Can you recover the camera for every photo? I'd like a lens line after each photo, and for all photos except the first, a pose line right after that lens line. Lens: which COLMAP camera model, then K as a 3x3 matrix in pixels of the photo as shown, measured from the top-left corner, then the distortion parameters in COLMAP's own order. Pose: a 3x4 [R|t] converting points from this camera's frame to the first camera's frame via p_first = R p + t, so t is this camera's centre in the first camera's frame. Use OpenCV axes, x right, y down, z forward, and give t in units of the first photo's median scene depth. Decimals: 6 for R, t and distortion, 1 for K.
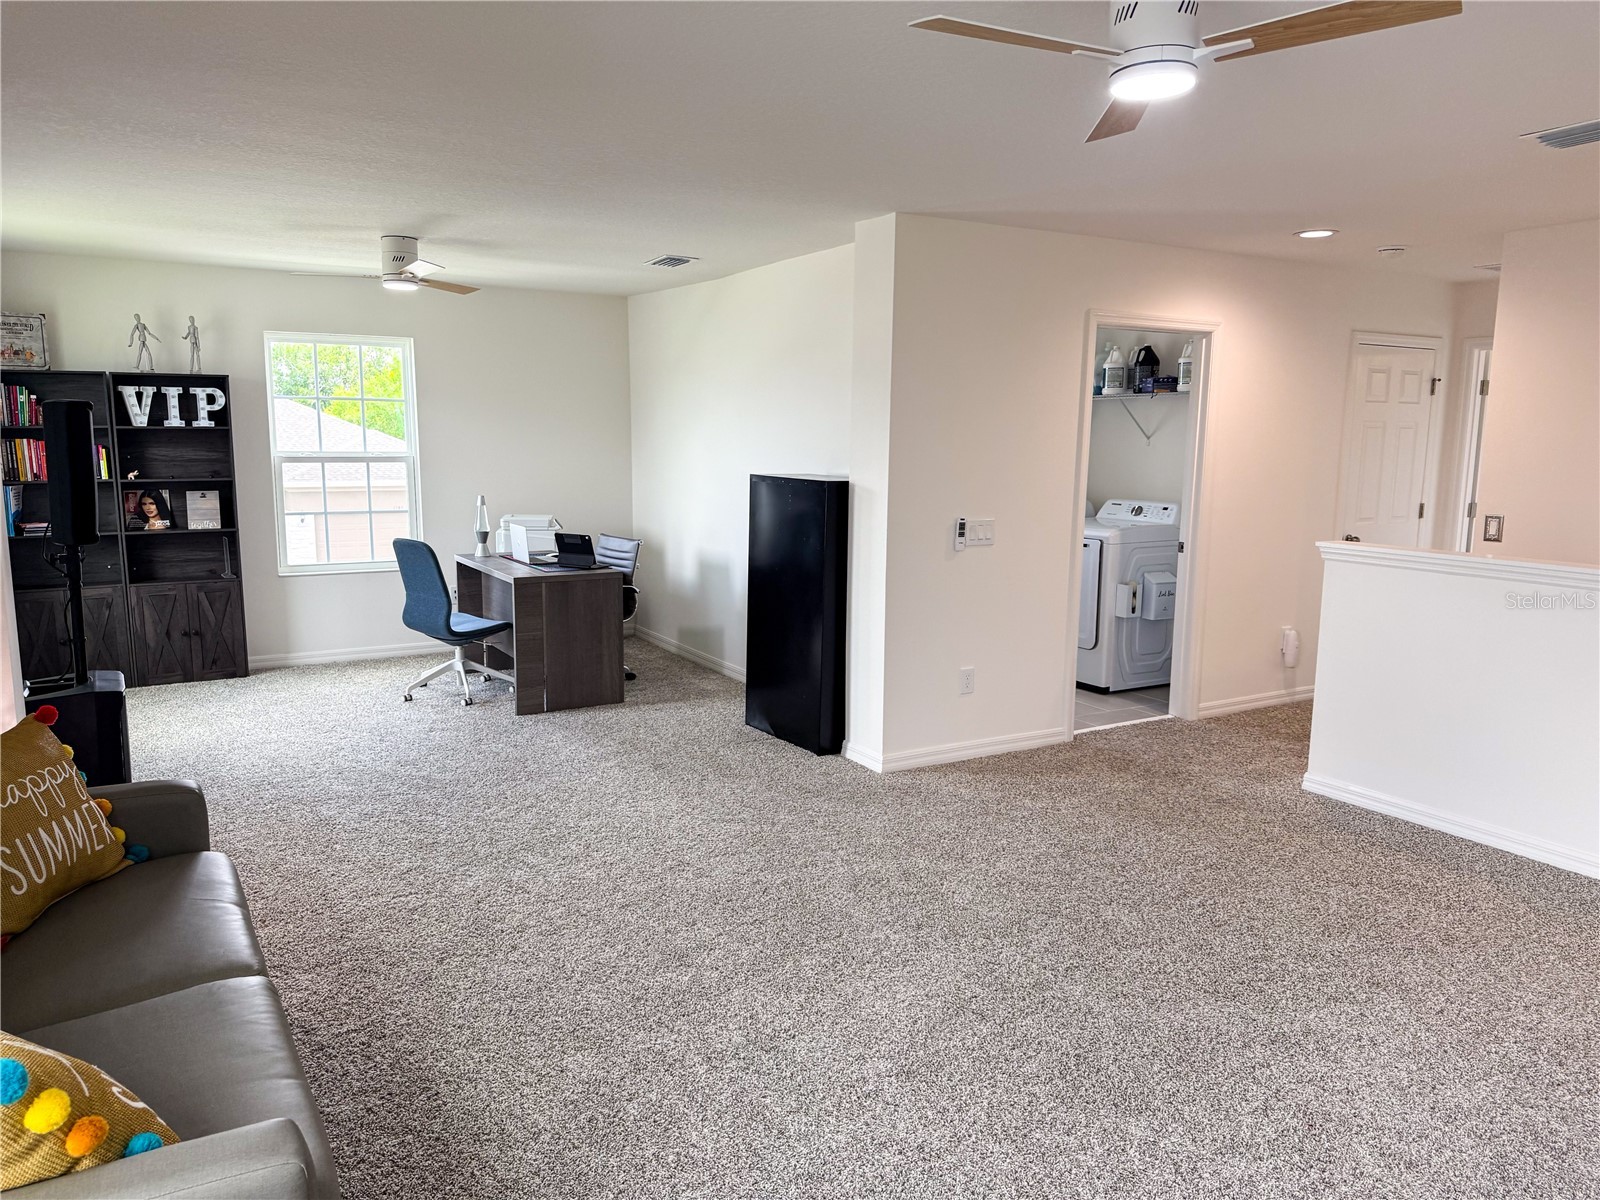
lens RADIAL K [[1121.1, 0, 804.2], [0, 1121.1, 606.3], [0, 0, 1]] dist [0.083098, -0.096896]
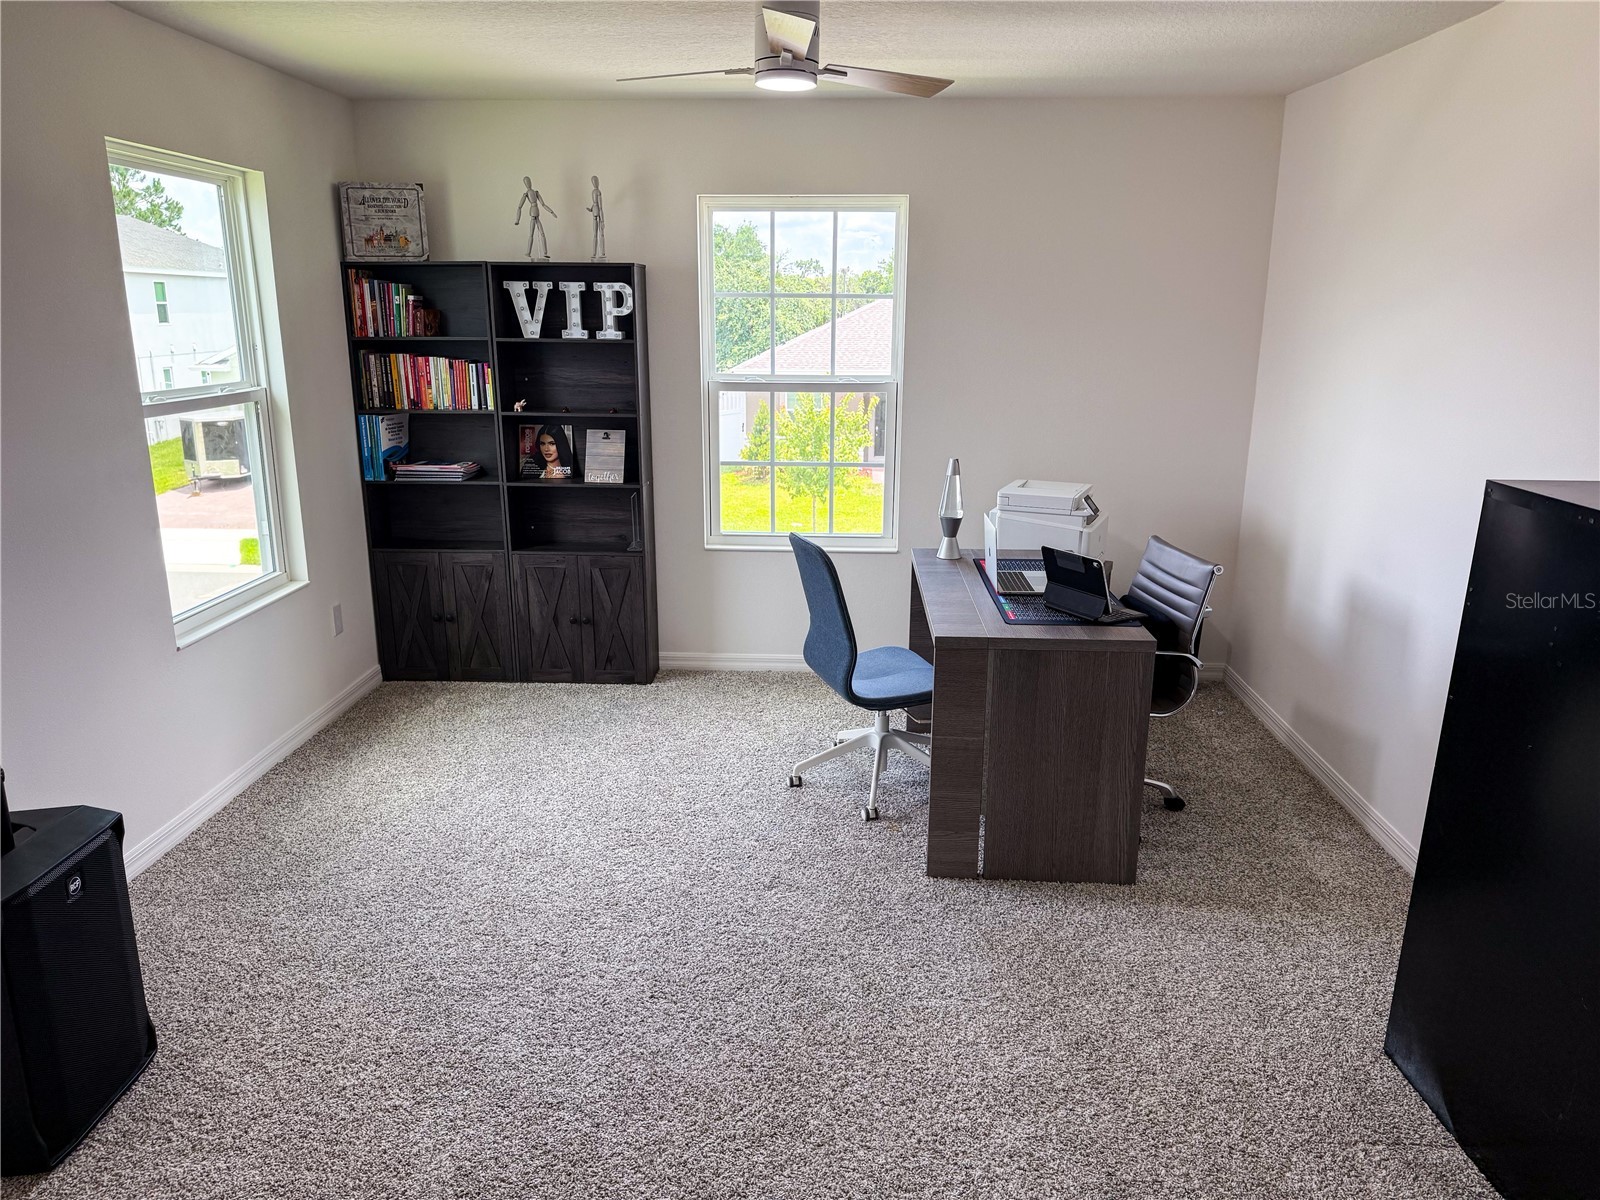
lens RADIAL K [[1121.1, 0, 804.2], [0, 1121.1, 606.3], [0, 0, 1]] dist [0.083098, -0.096896]
pose [[0.834626, 0.136690, -0.533588, -0.024952], [-0.084725, 0.989050, 0.120840, -0.088300], [0.544263, -0.055648, 0.837067, 0.468436]]
